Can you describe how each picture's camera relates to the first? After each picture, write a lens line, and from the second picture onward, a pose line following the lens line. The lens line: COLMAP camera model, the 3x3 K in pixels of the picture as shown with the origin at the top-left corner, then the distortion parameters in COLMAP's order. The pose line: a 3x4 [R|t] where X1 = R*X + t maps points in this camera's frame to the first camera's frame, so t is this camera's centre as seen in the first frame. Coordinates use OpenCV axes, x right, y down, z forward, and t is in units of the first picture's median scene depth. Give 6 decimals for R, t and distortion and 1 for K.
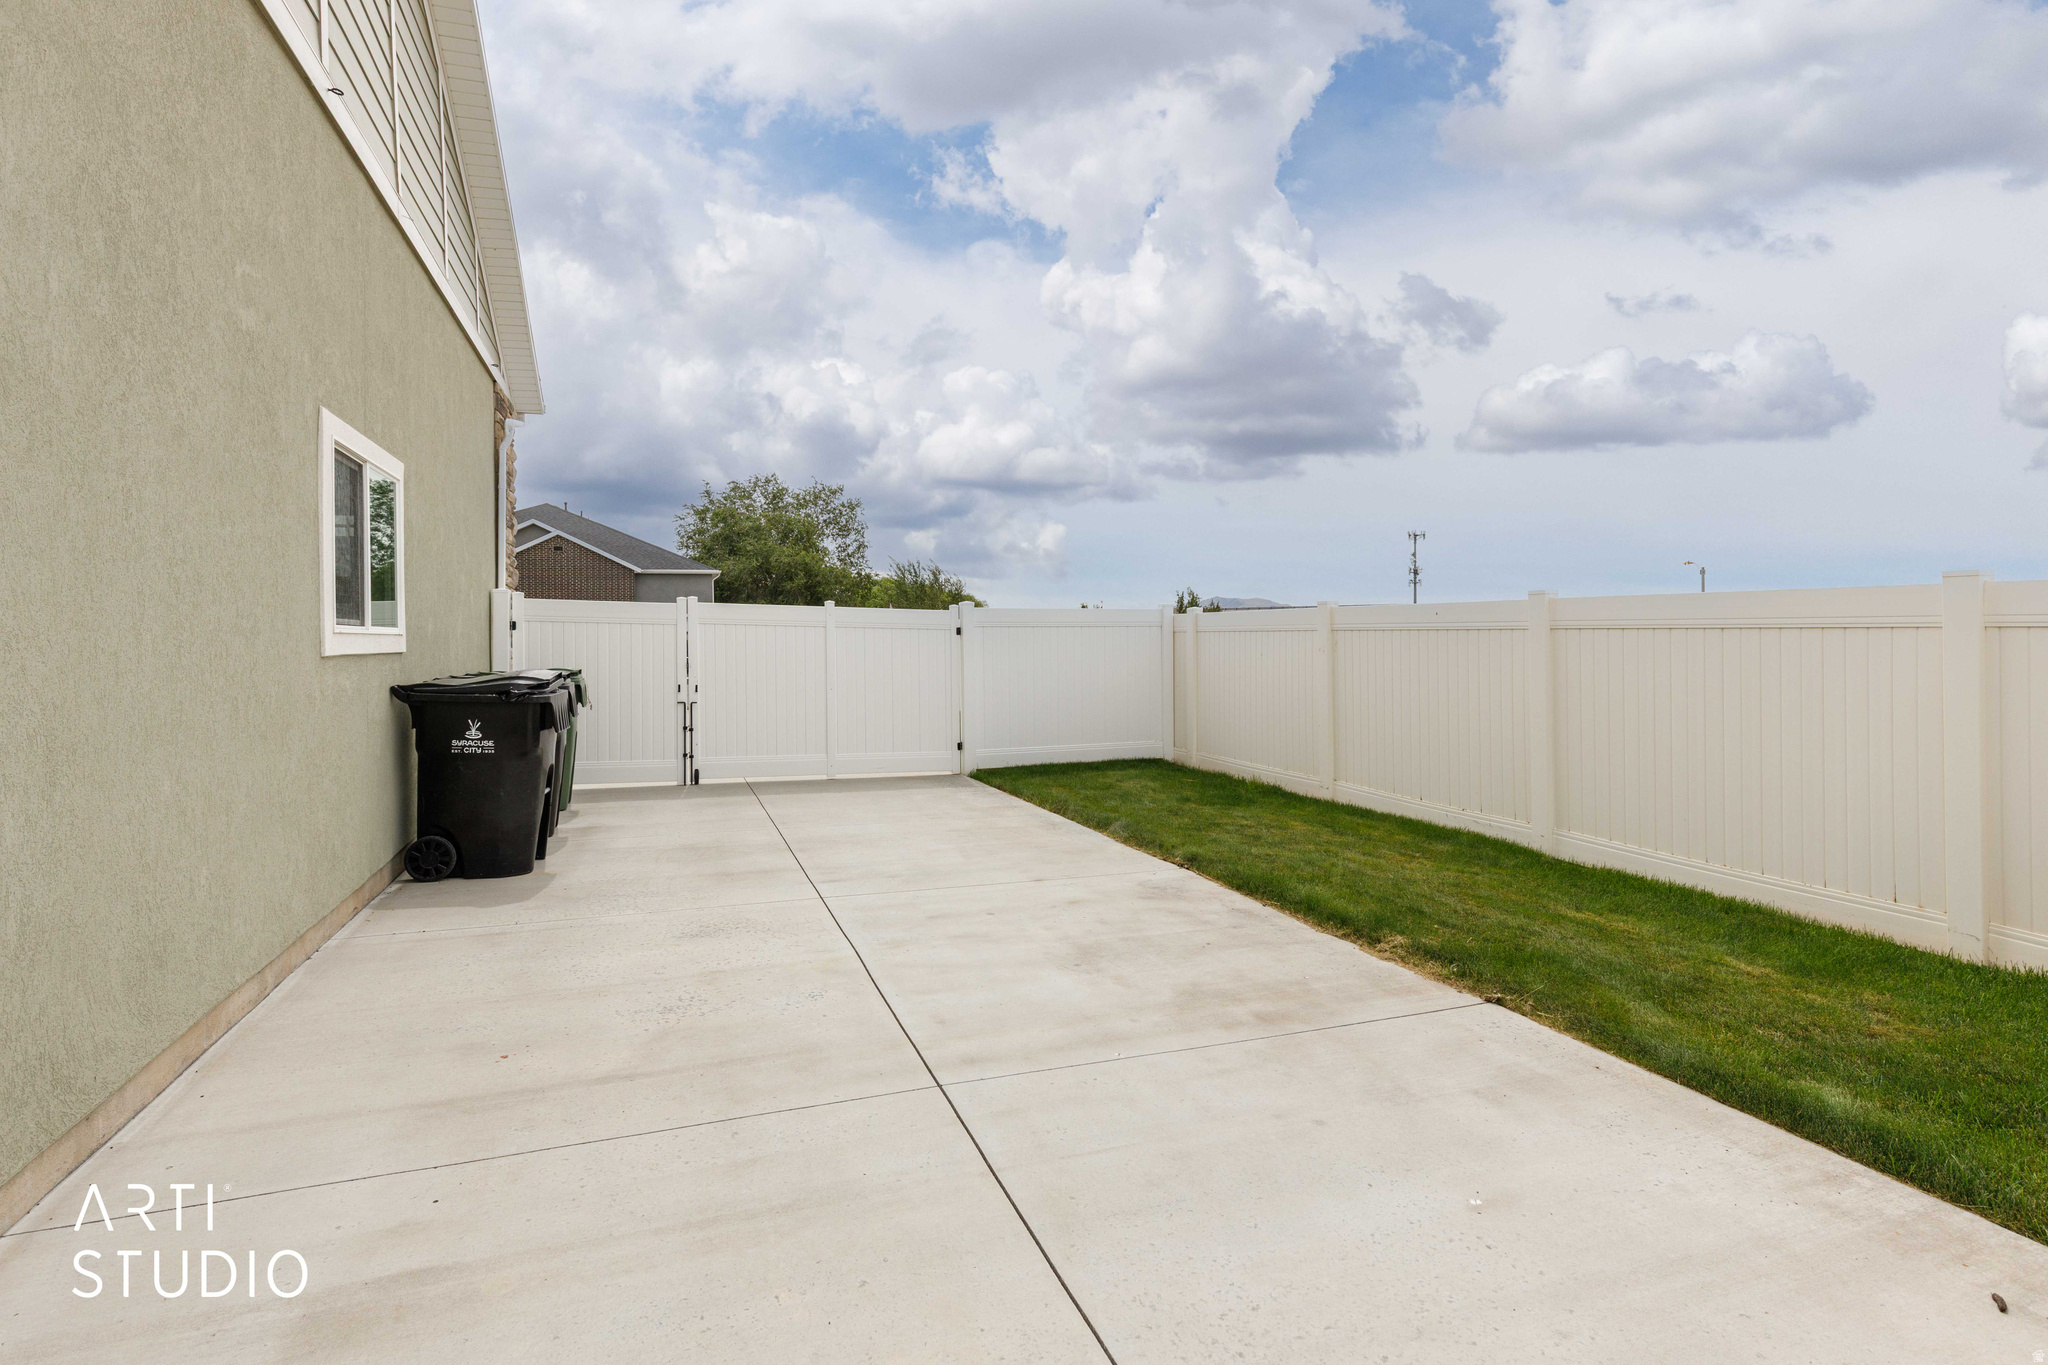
lens RADIAL K [[984.7, 0, 1015.8], [0, 984.7, 679.0], [0, 0, 1]] dist [-0.003238, -0.001172]
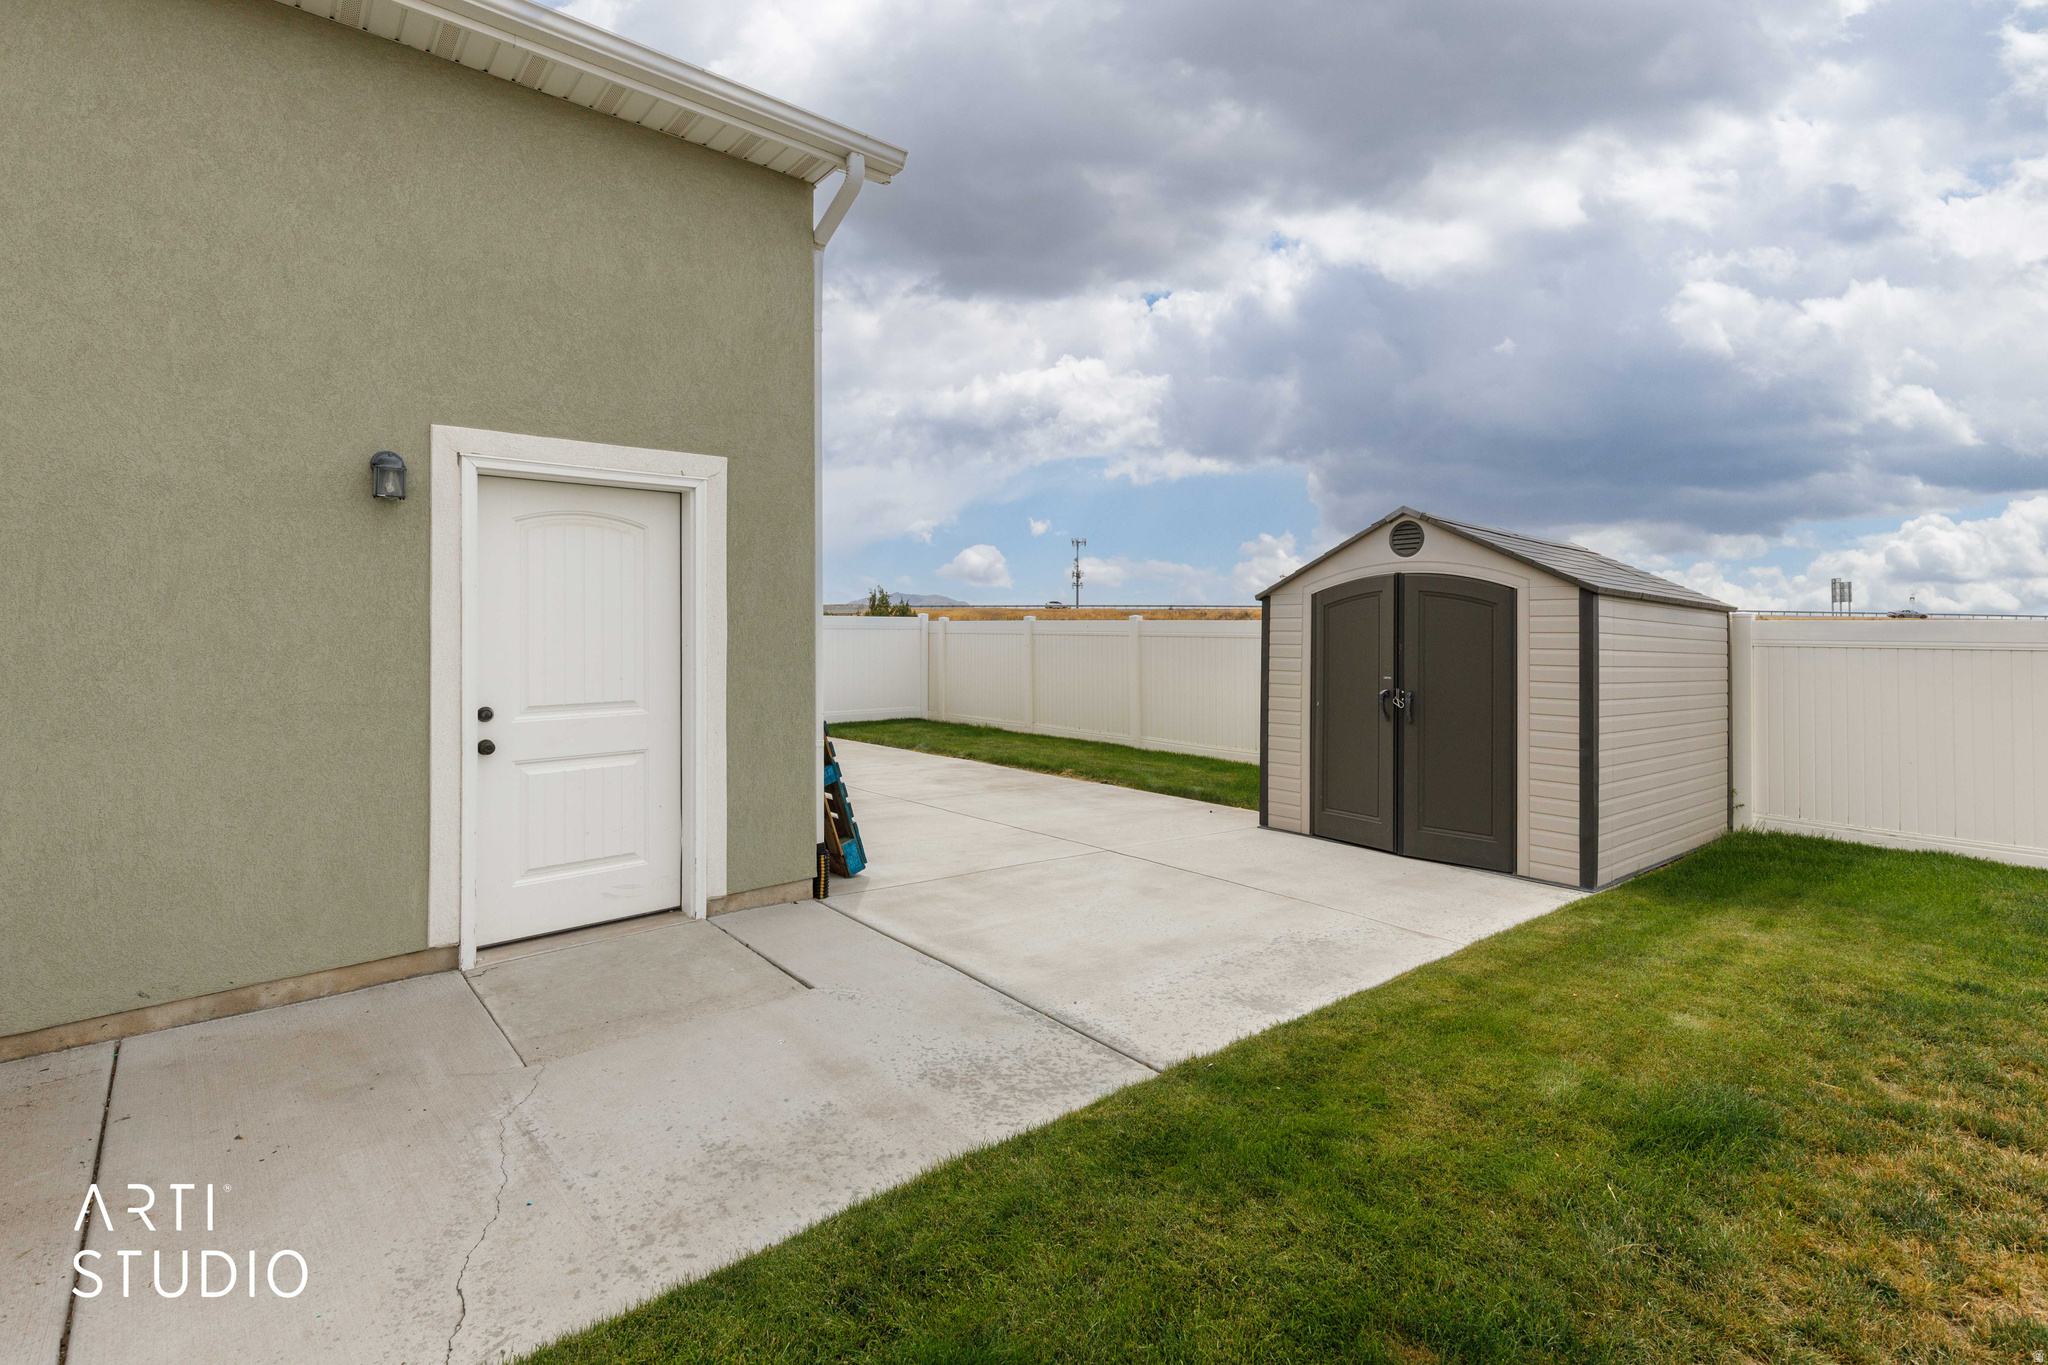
lens RADIAL K [[984.7, 0, 1025.8], [0, 984.7, 674.6], [0, 0, 1]] dist [-0.003238, -0.001172]
pose [[0.945125, -0.000699, 0.326708, -0.300384], [0.000261, 0.999999, 0.001387, 0.019343], [-0.326709, -0.001225, 0.945124, -0.747302]]
